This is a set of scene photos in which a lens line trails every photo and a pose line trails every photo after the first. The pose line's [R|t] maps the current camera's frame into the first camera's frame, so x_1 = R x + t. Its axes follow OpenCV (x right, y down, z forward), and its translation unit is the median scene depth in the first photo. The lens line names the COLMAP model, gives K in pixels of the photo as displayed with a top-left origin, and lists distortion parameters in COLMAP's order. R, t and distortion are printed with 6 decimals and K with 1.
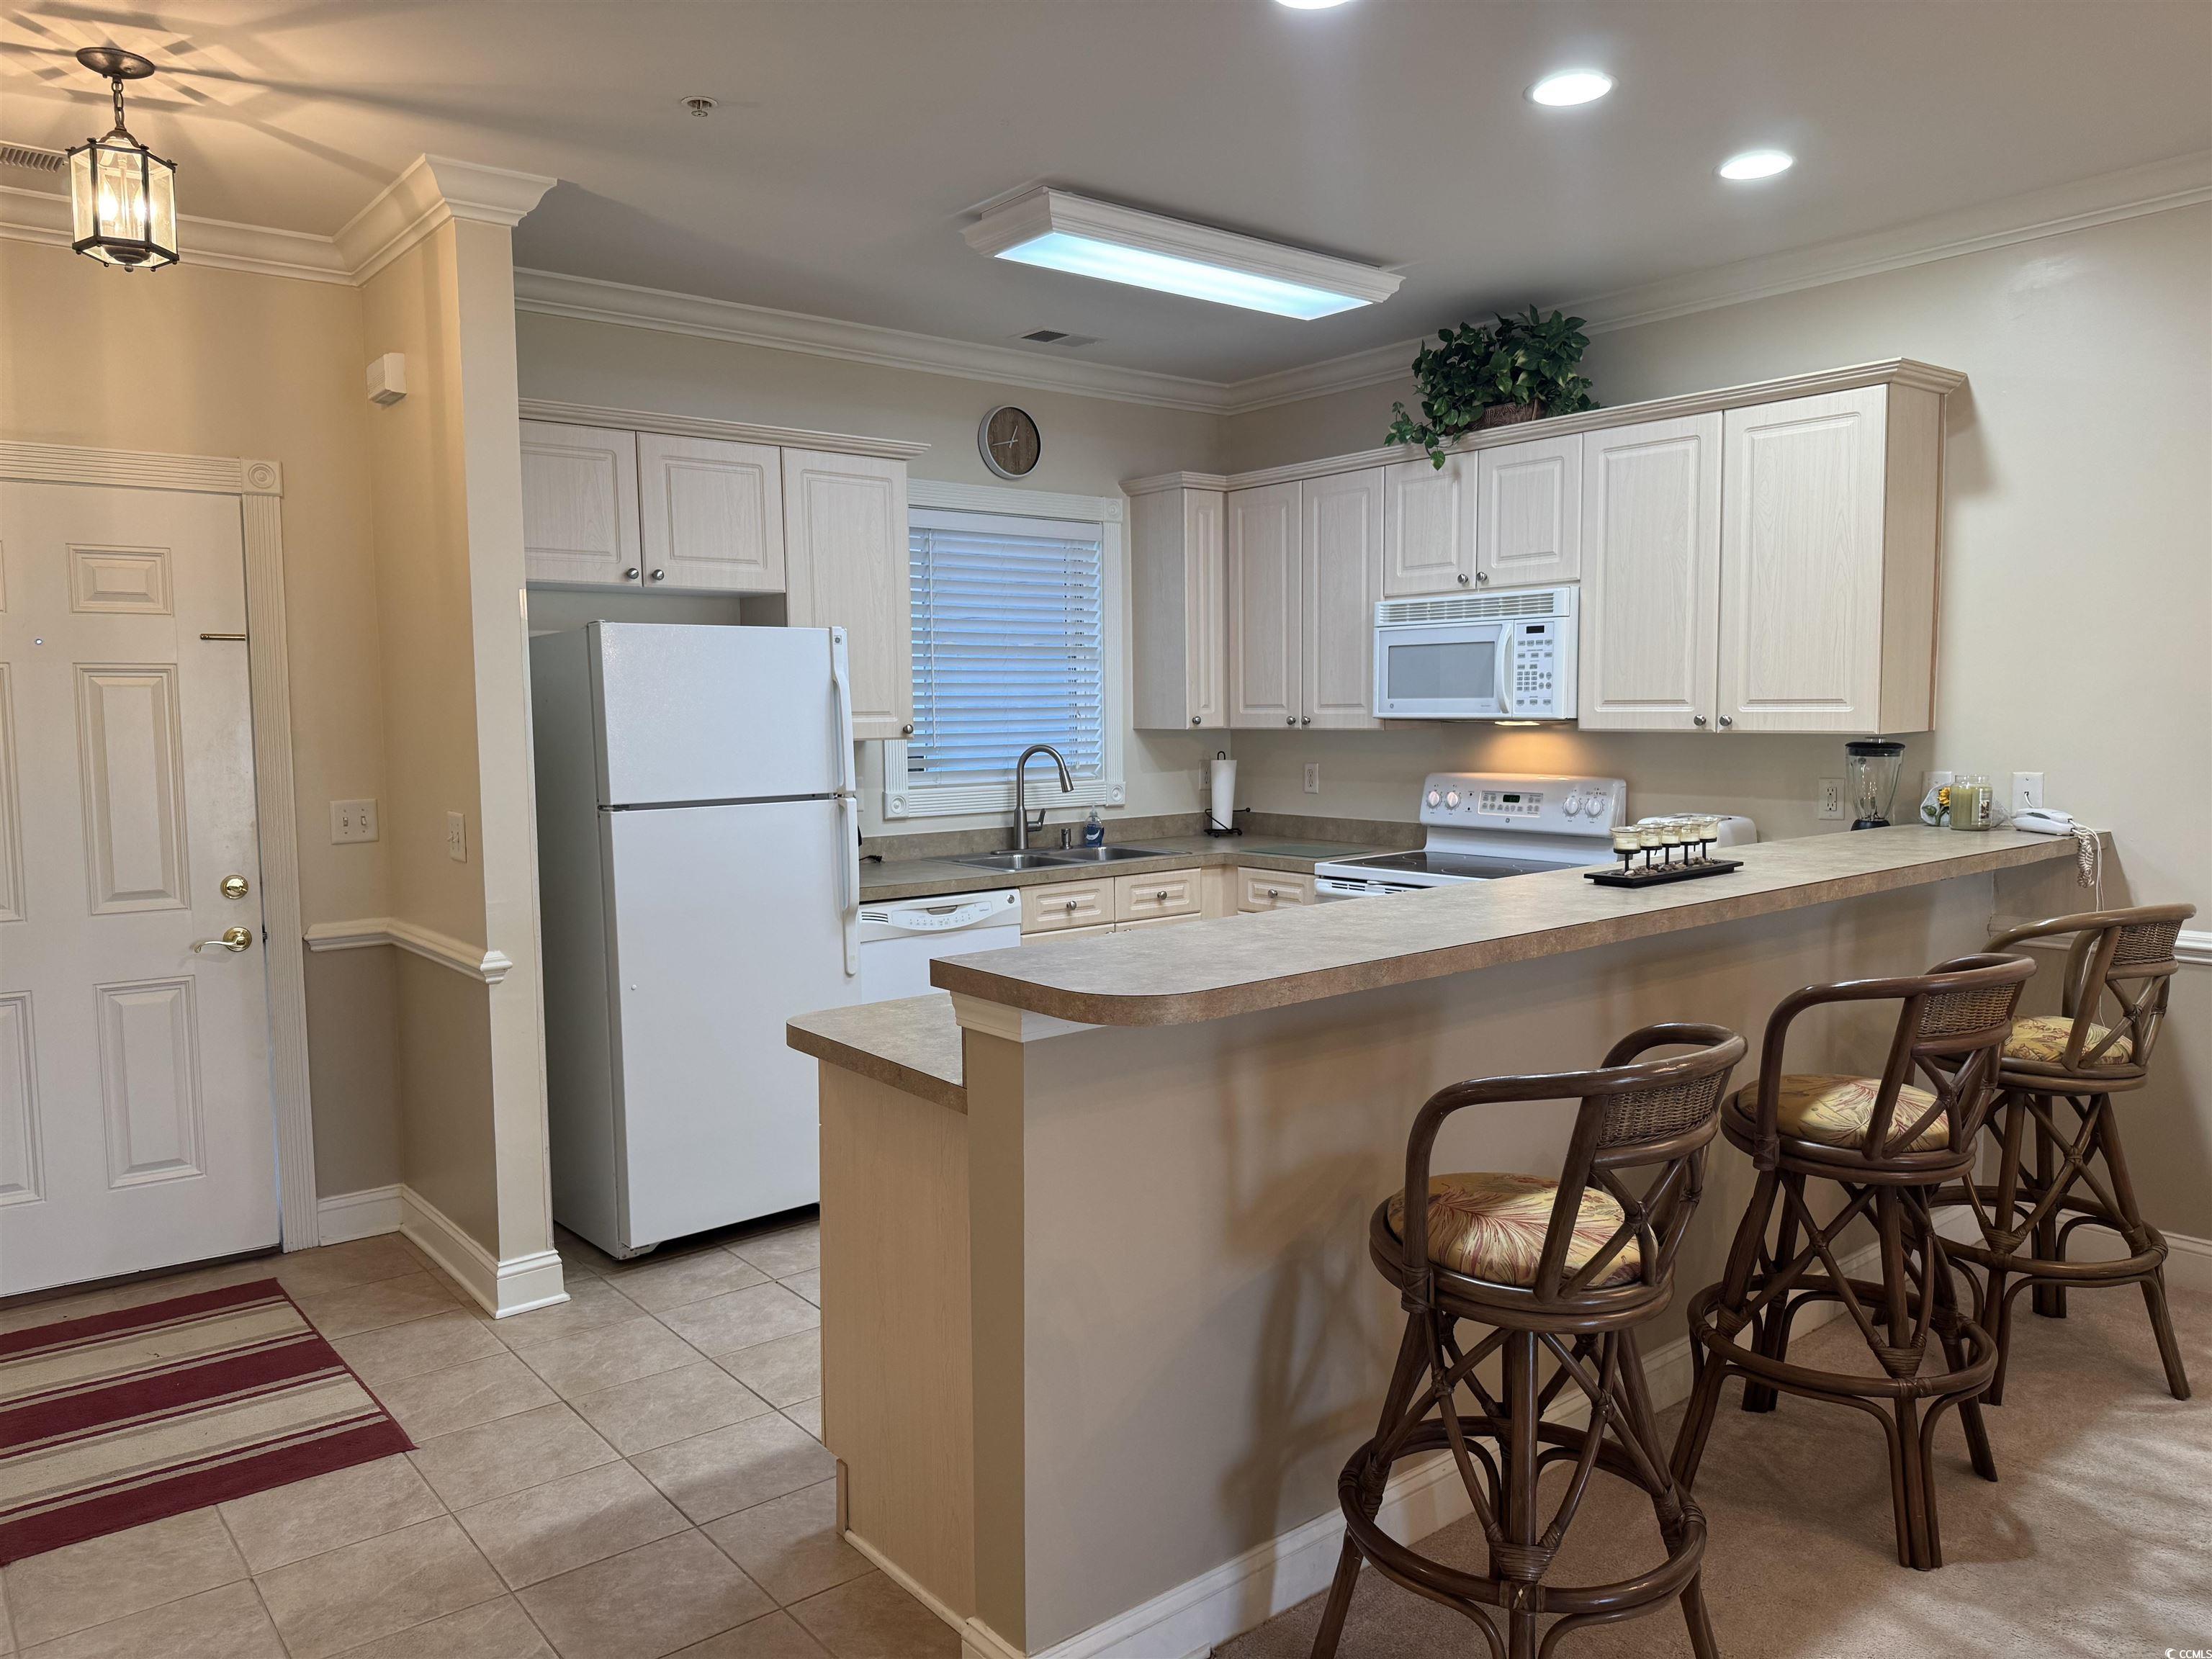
lens RADIAL K [[1550.4, 0, 1113.4], [0, 1550.4, 842.2], [0, 0, 1]] dist [0.055961, -0.072258]
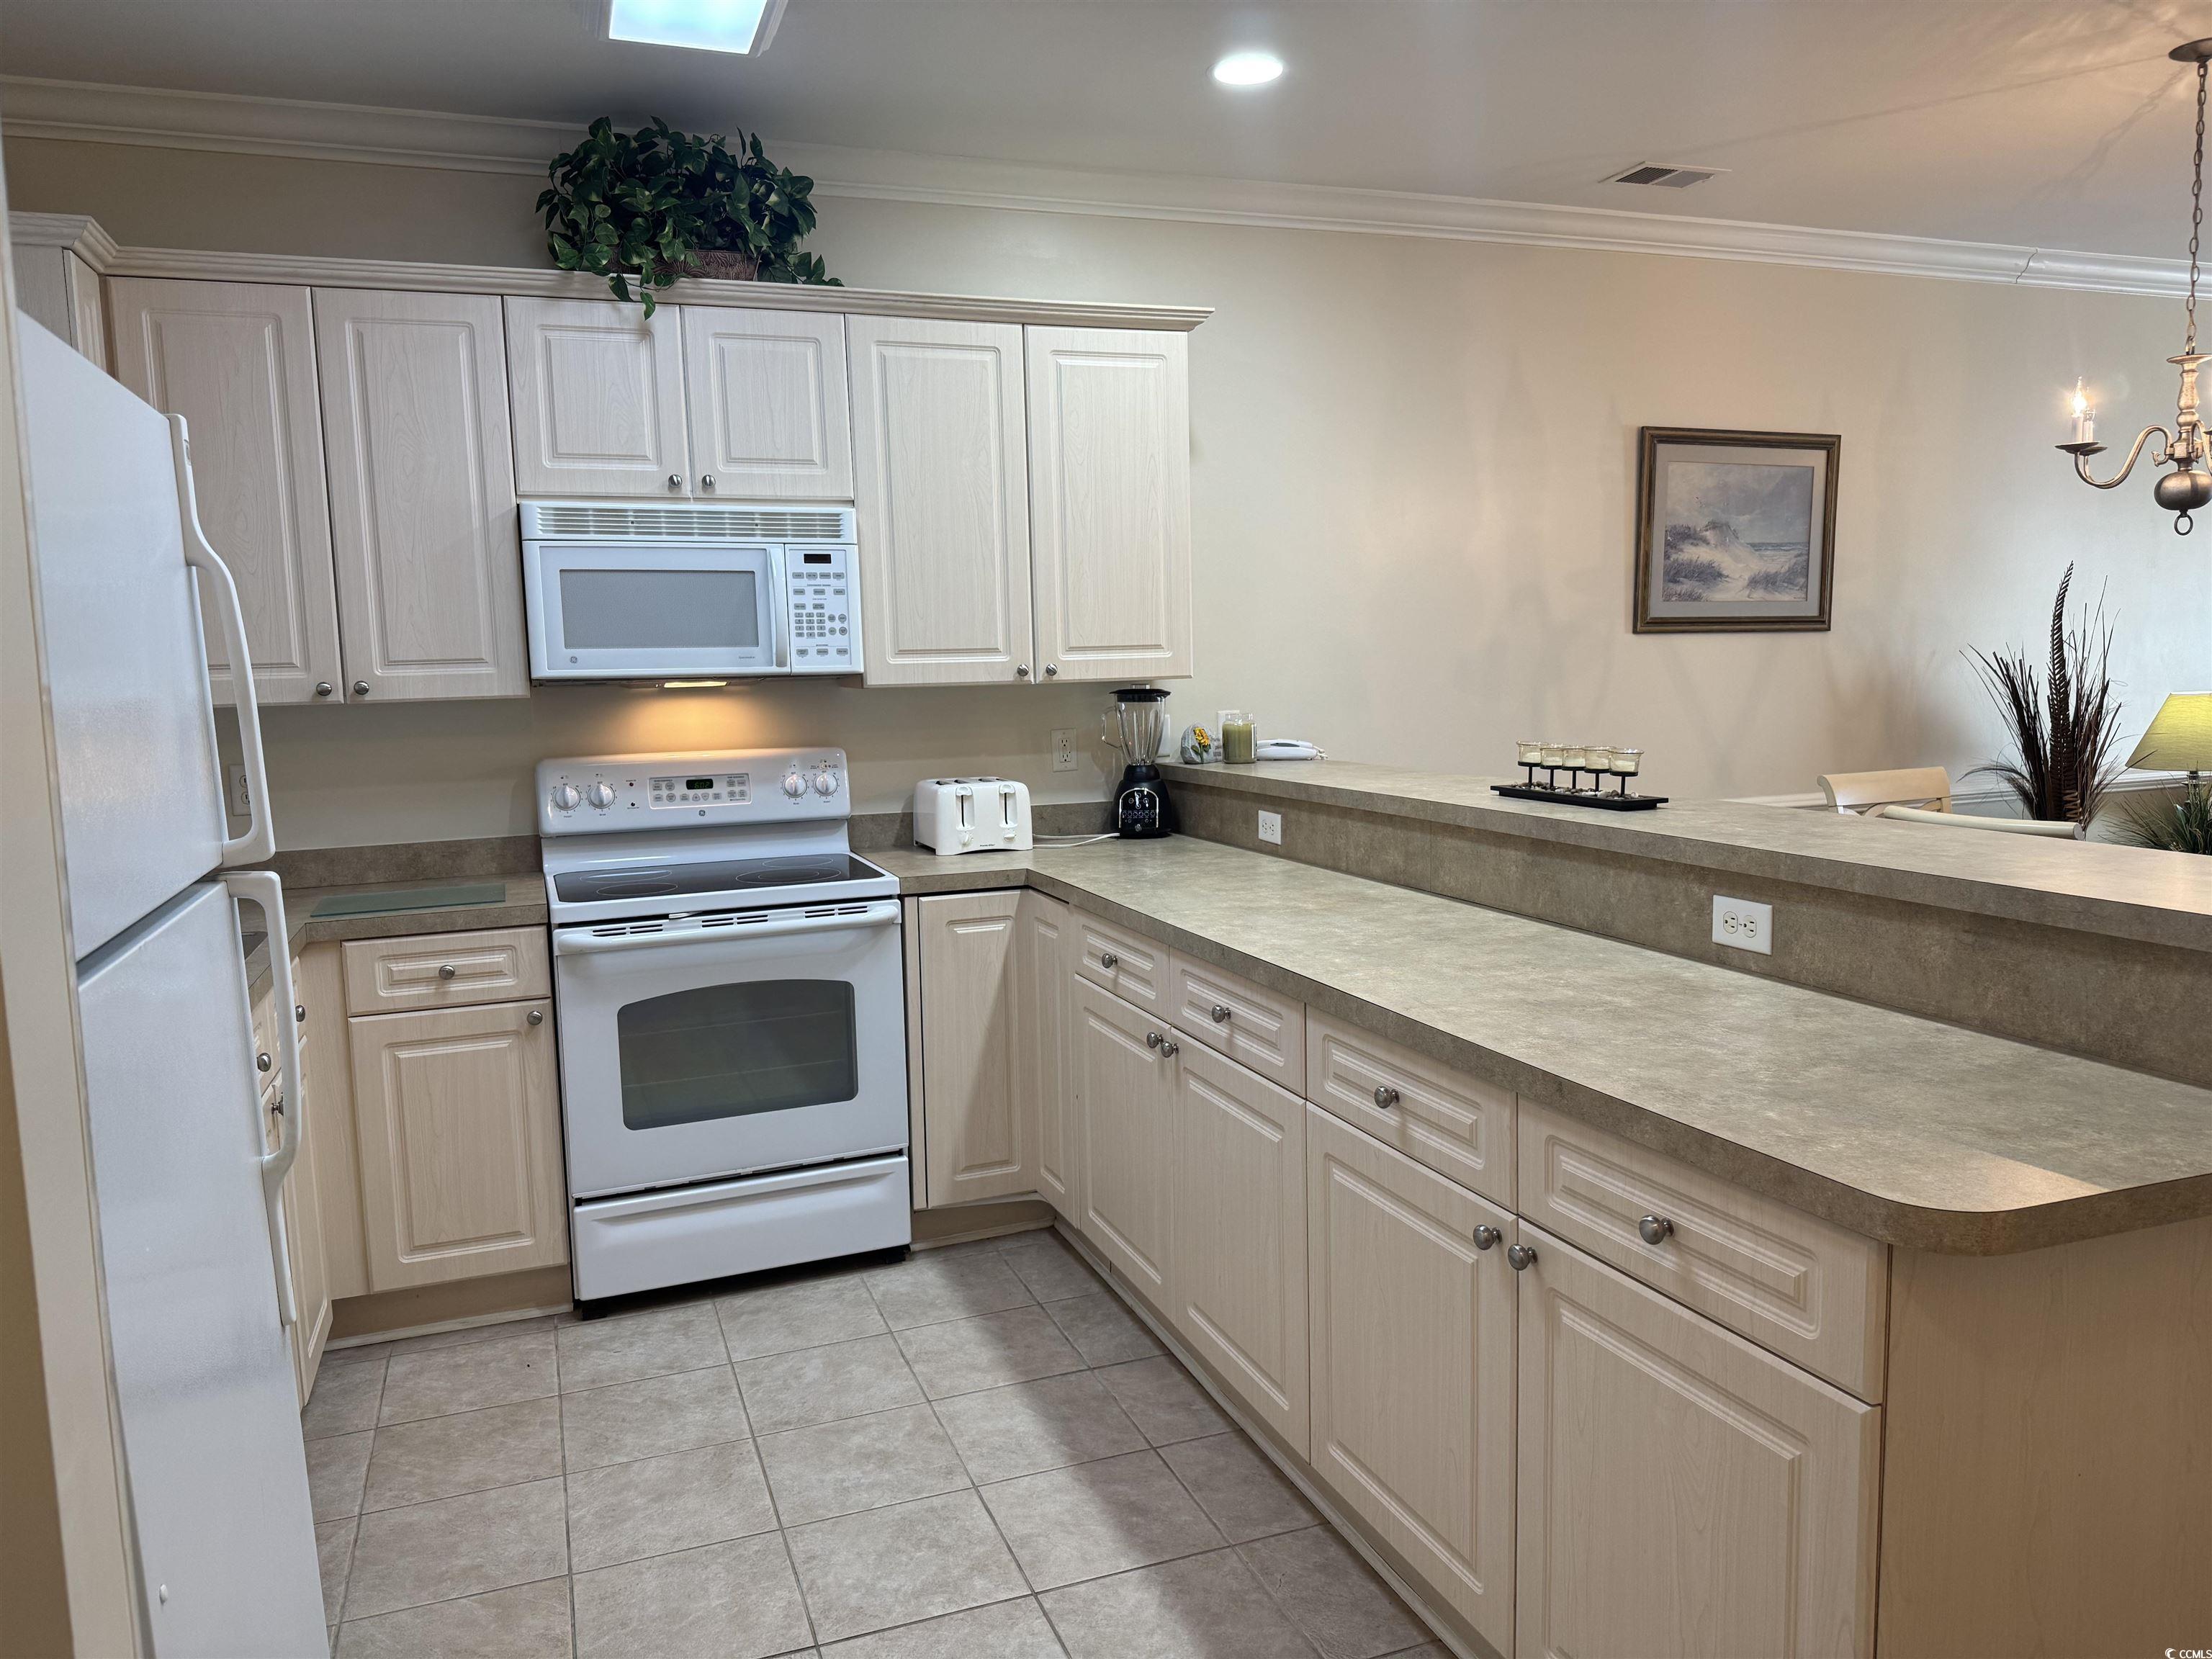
lens RADIAL K [[1550.4, 0, 1101.3], [0, 1550.4, 835.3], [0, 0, 1]] dist [0.055961, -0.072258]
pose [[0.327146, -0.108009, 0.938781, -0.539057], [0.111198, 0.990944, 0.075261, -0.052732], [-0.938408, 0.079770, 0.336194, 0.774077]]
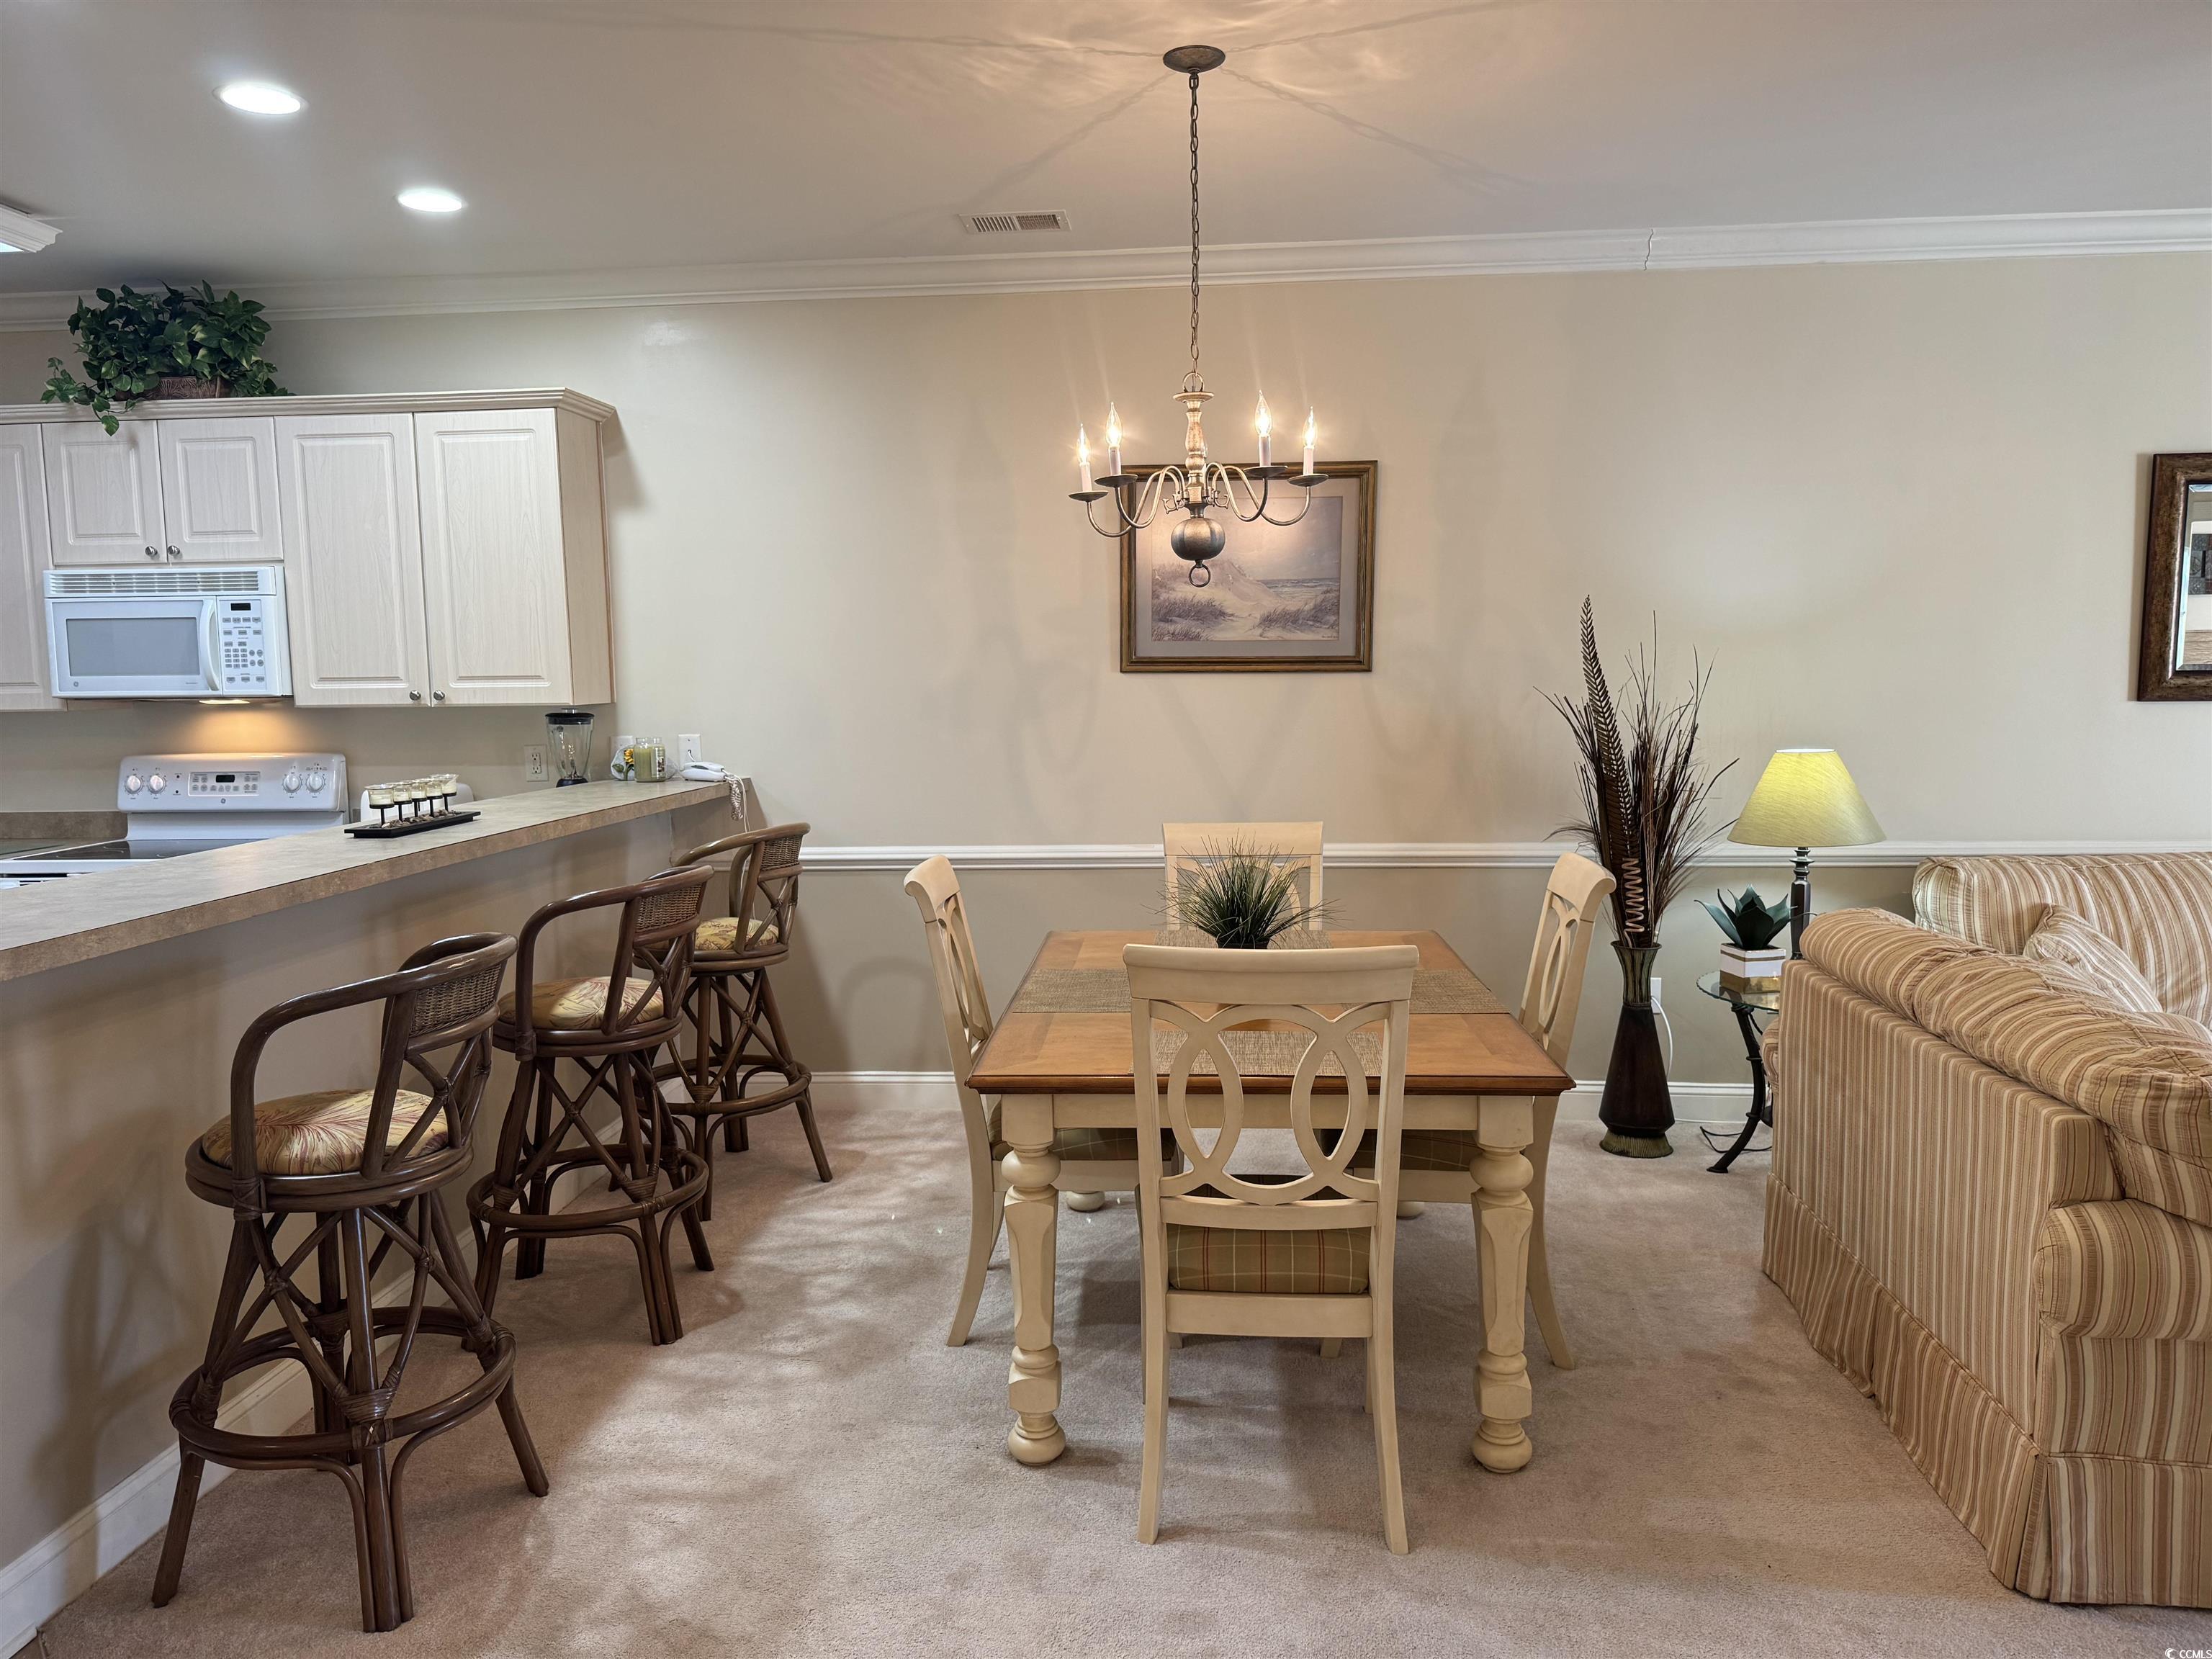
lens RADIAL K [[1550.4, 0, 1097.3], [0, 1550.4, 832.3], [0, 0, 1]] dist [0.055961, -0.072258]
pose [[0.702165, -0.073501, 0.708211, -0.083249], [0.071877, 0.996894, 0.032198, 0.018802], [-0.708377, 0.028296, 0.705267, -0.121709]]
